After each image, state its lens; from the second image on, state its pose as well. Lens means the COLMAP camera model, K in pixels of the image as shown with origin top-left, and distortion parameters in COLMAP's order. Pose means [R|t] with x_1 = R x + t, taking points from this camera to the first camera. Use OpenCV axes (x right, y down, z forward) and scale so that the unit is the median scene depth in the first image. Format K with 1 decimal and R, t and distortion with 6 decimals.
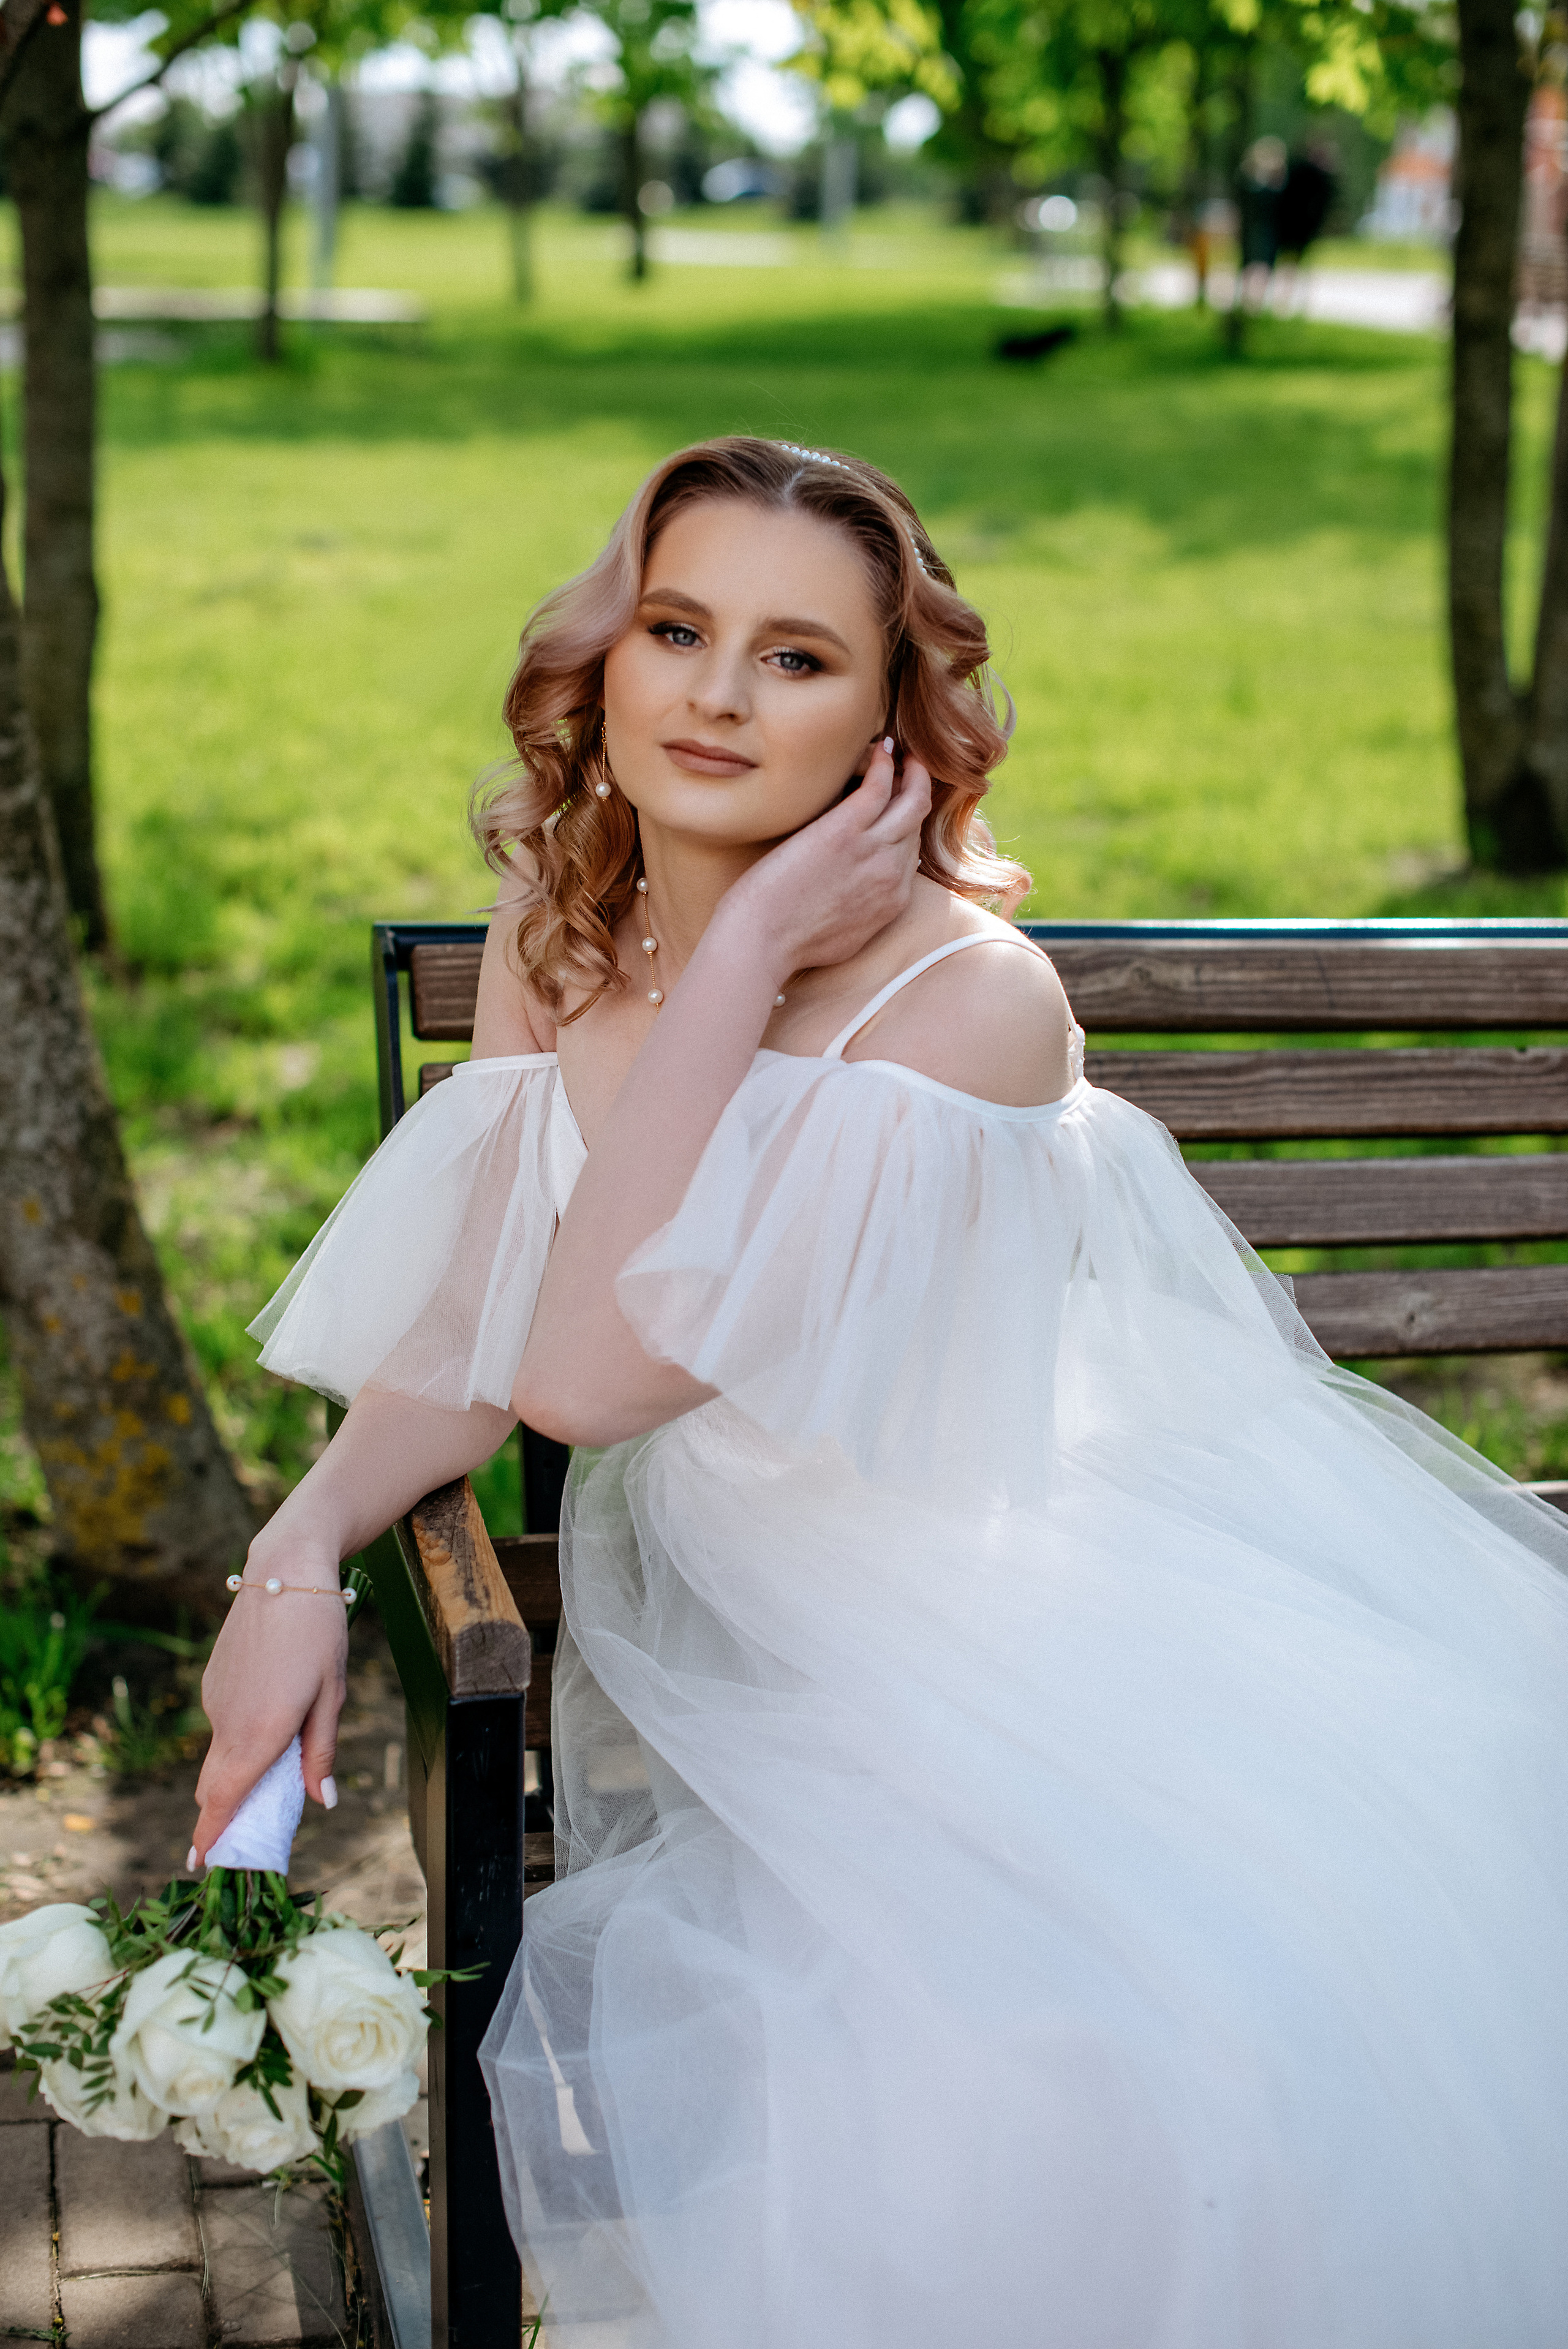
lens RADIAL K [[3323.0, 0, 784.0], [0, 3323.0, 1174.5], [0, 0, 1]] dist [-0.041251, -0.310636]
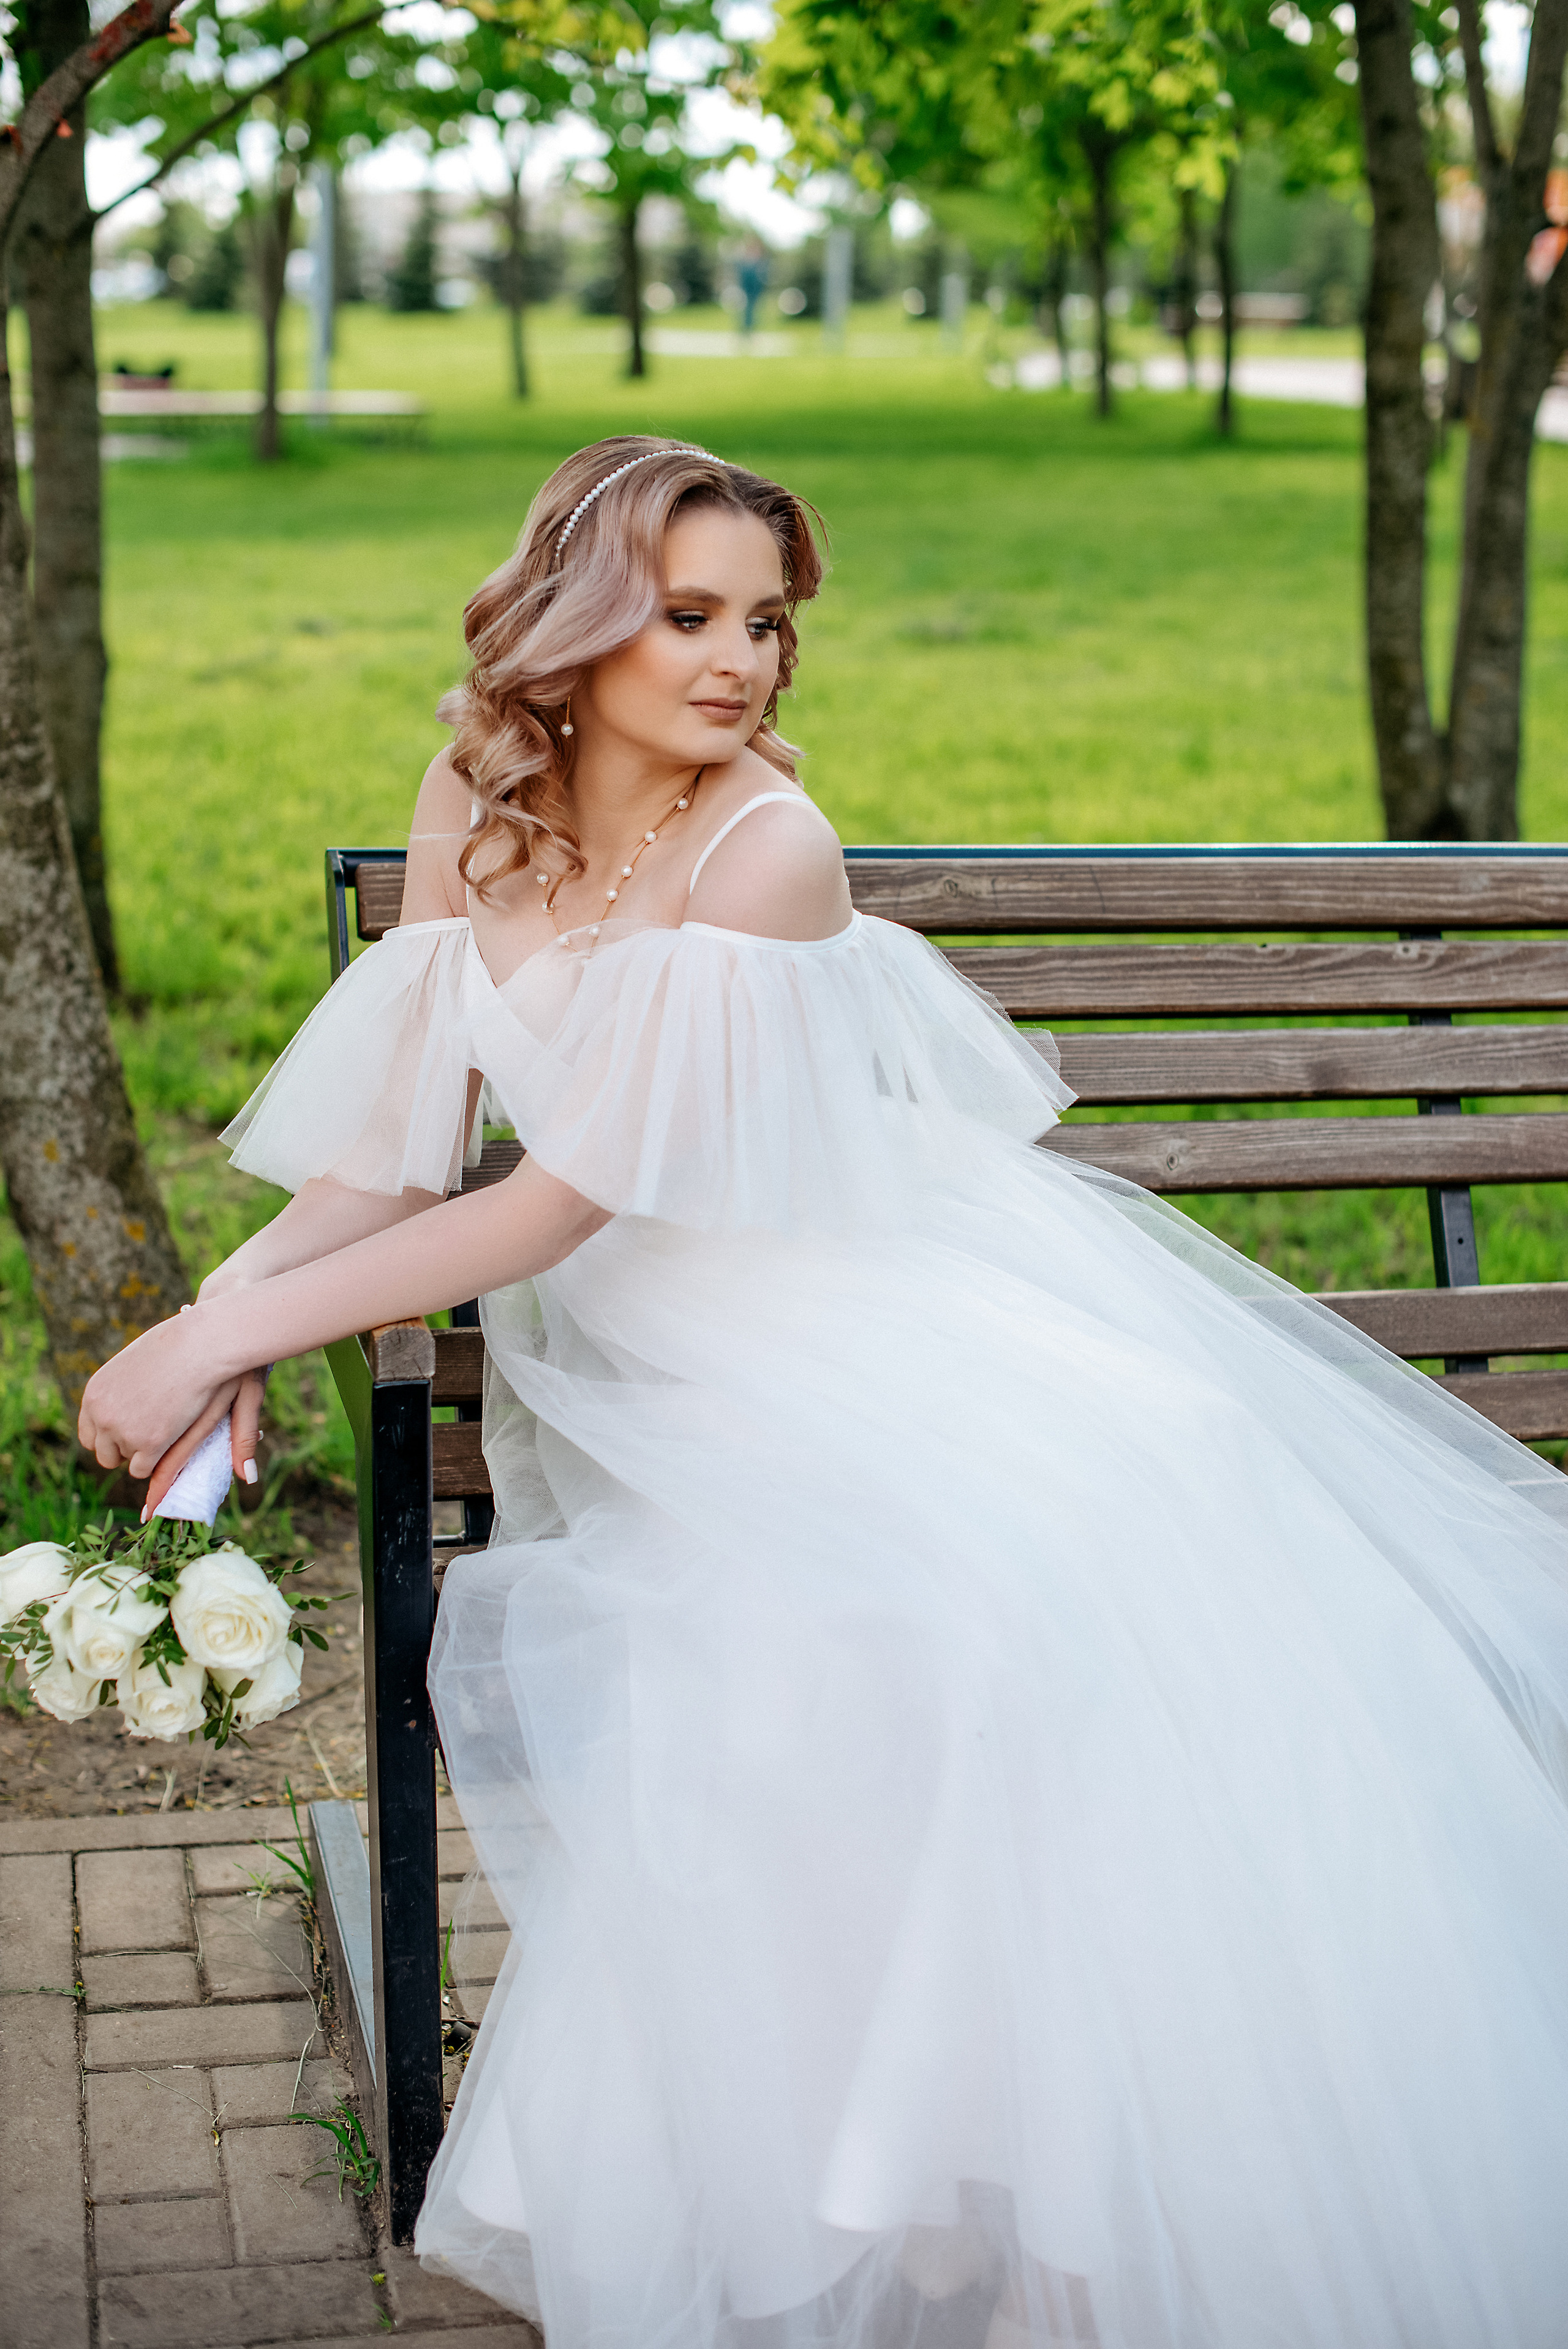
lens RADIAL K [[3413.8, 0, 784.0], [0, 3413.8, 1174.5], [0, 0, 1]] dist [-0.062818, -0.175385]
pose [[0.999861, -0.014830, -0.007611, 0.039049], [0.014558, 0.999293, -0.034666, 0.064560], [0.008120, 0.034550, 0.999370, -0.190909]]
